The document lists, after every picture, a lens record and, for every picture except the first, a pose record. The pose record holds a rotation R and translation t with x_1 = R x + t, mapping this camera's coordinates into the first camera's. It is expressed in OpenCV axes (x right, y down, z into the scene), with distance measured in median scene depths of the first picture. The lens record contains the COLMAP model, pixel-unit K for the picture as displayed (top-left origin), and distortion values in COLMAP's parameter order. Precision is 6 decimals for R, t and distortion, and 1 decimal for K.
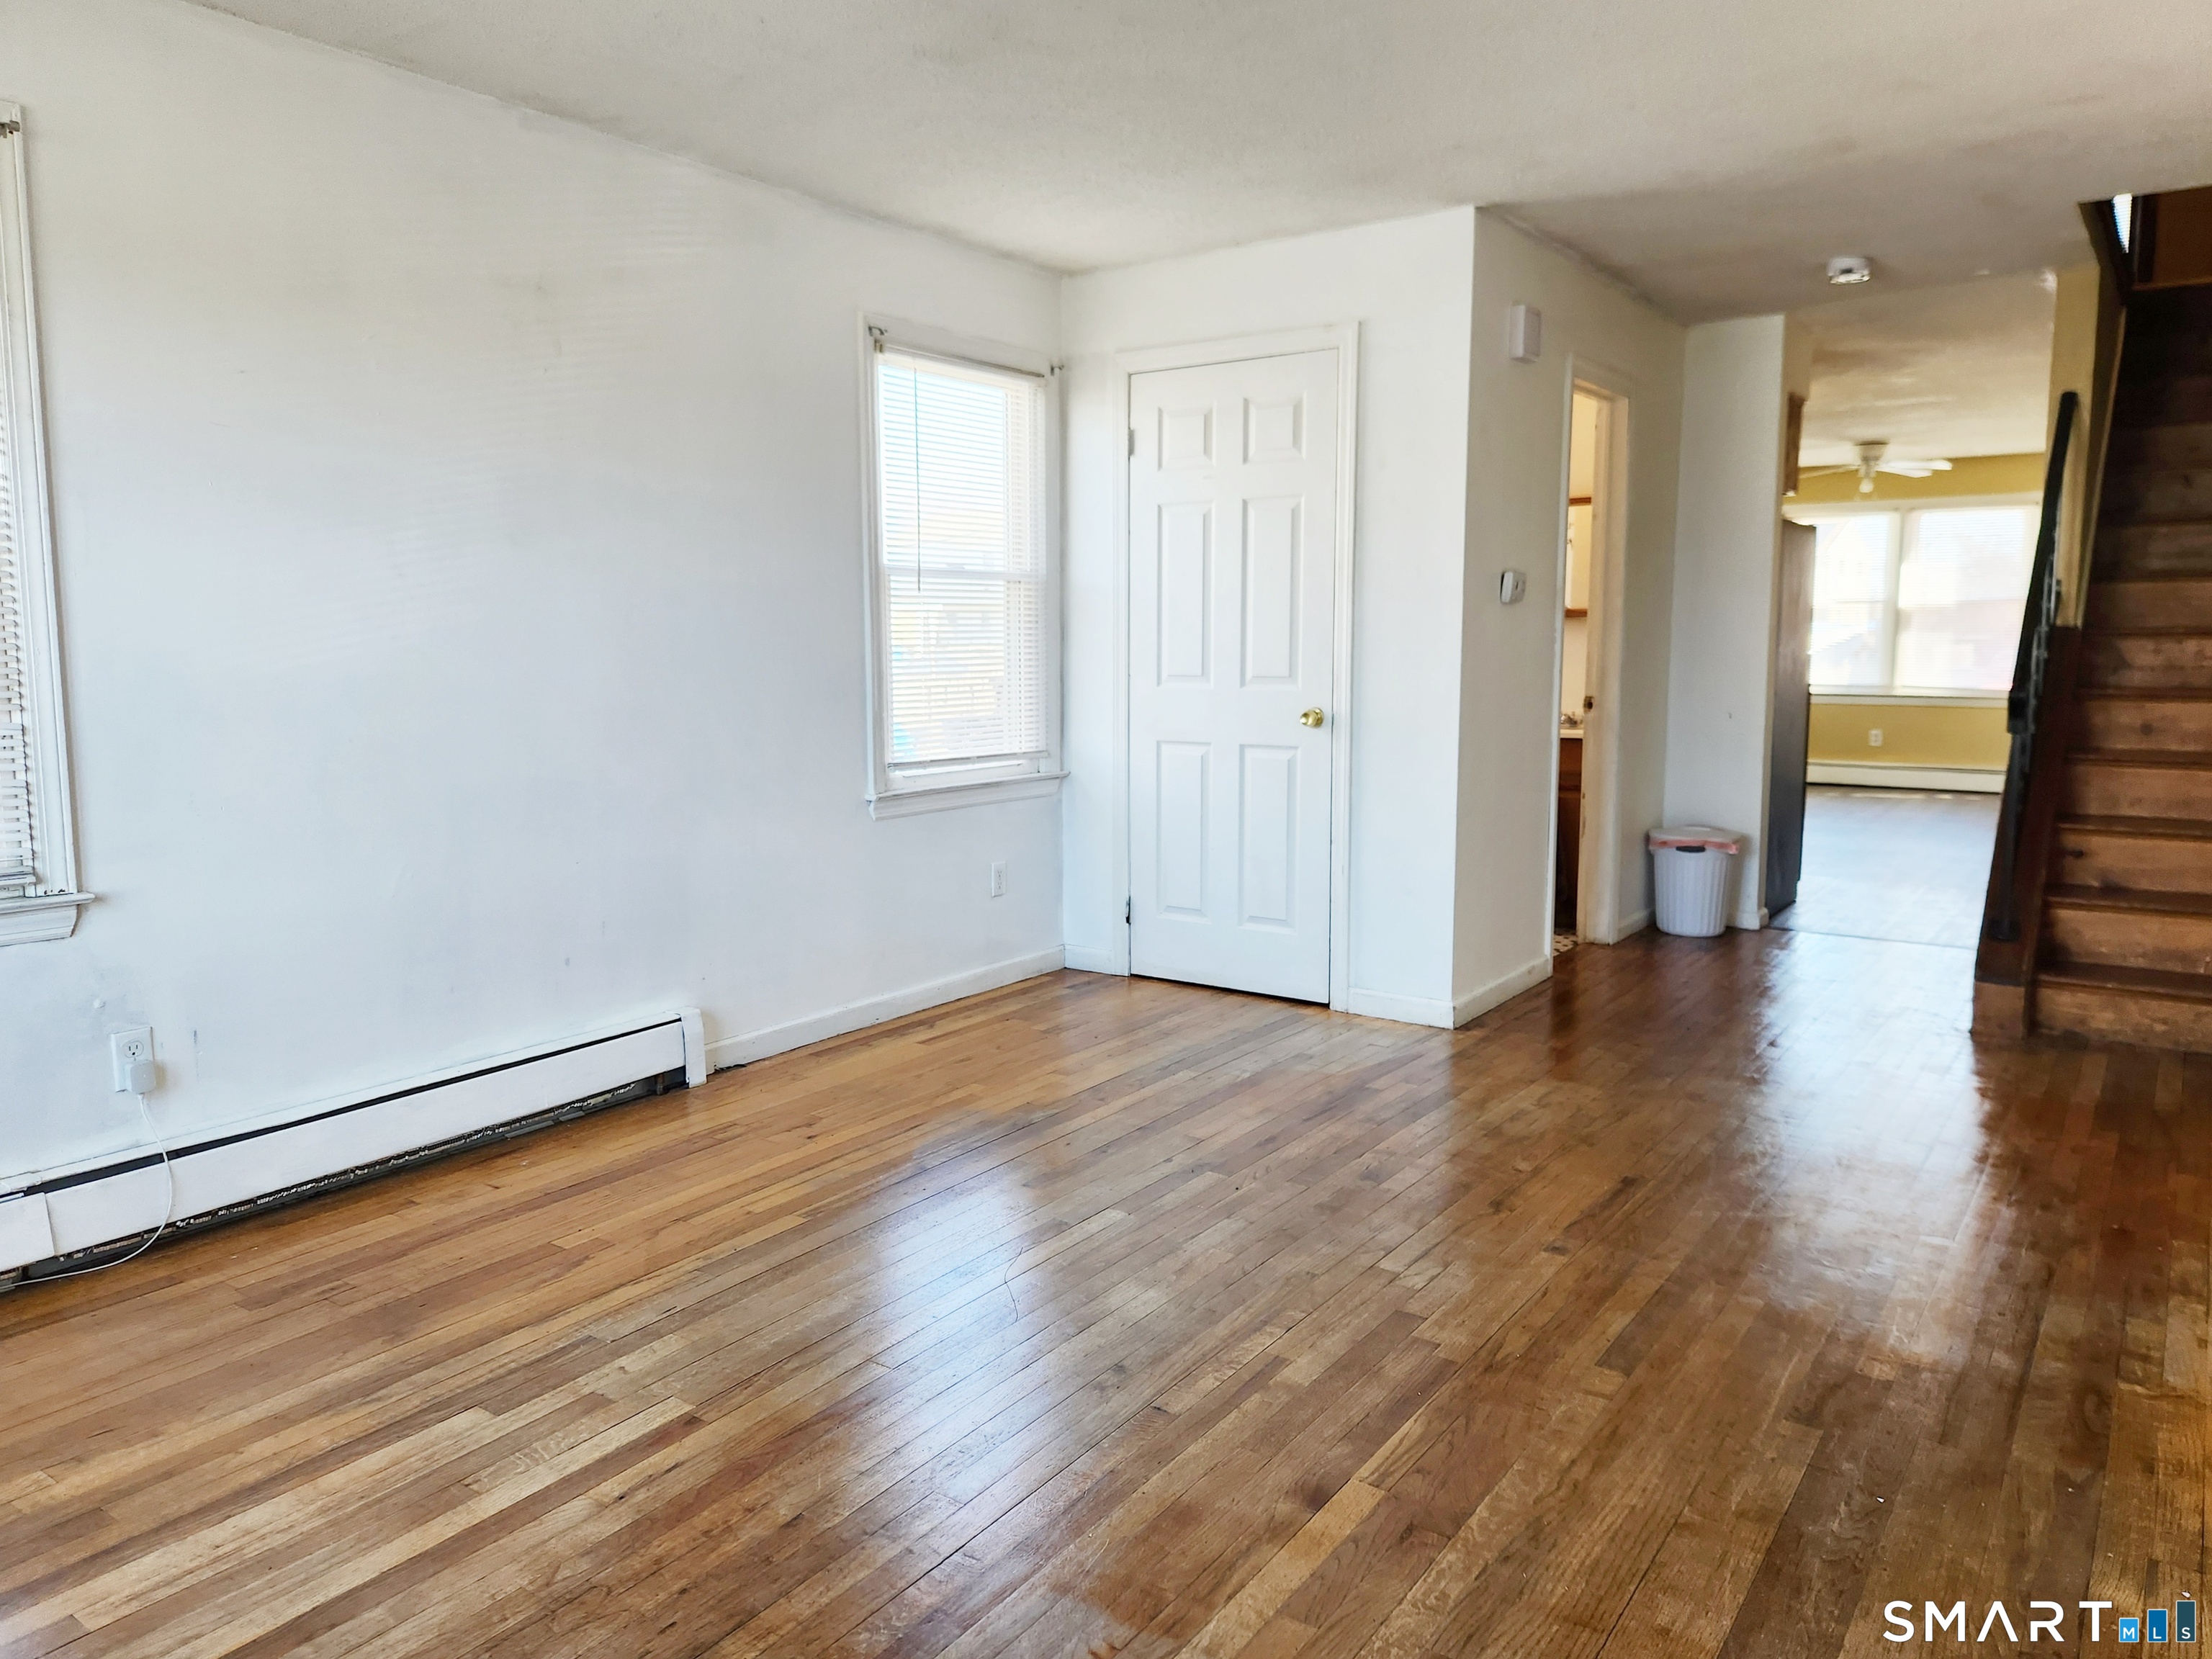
lens RADIAL K [[1519.5, 0, 1106.0], [0, 1519.5, 829.5], [0, 0, 1]] dist [-0.004326, -0.000503]
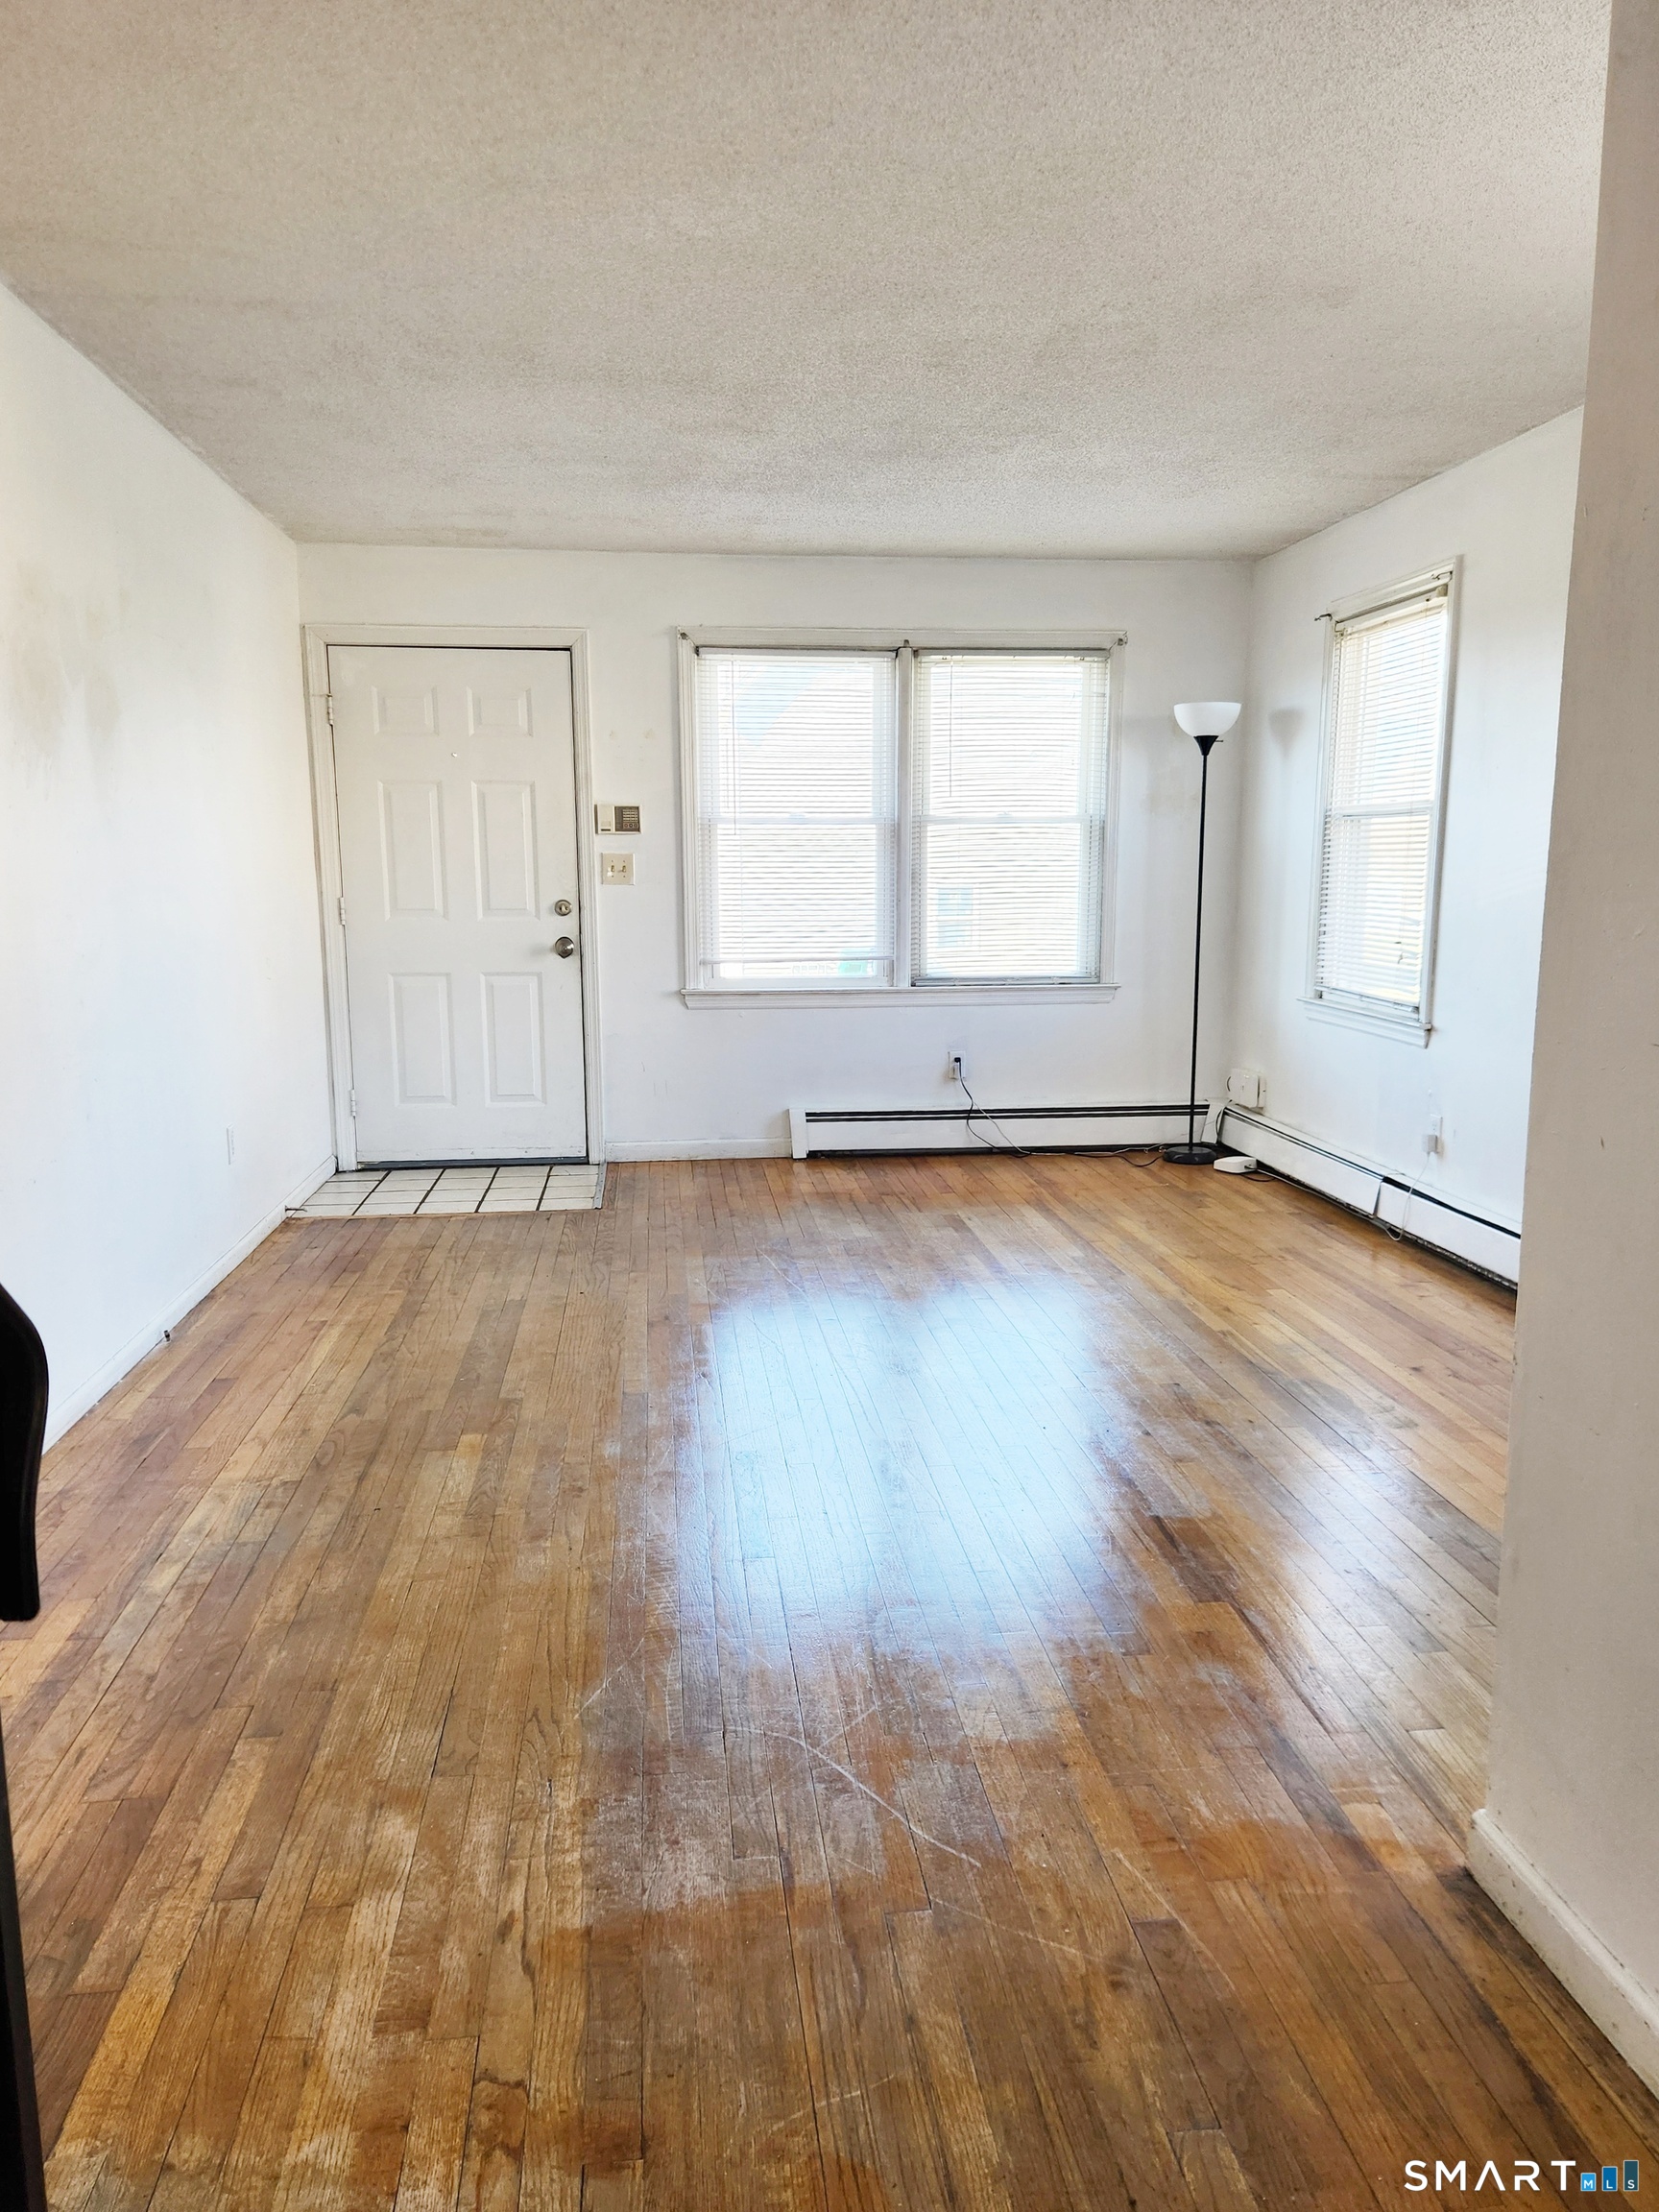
lens RADIAL K [[1519.5, 0, 829.5], [0, 1519.5, 1106.0], [0, 0, 1]] dist [-0.004326, -0.000503]
pose [[-0.744211, 0.119892, -0.657097, 0.882125], [-0.072451, 0.963465, 0.257847, -0.241475], [0.664004, 0.239500, -0.708335, 1.645707]]
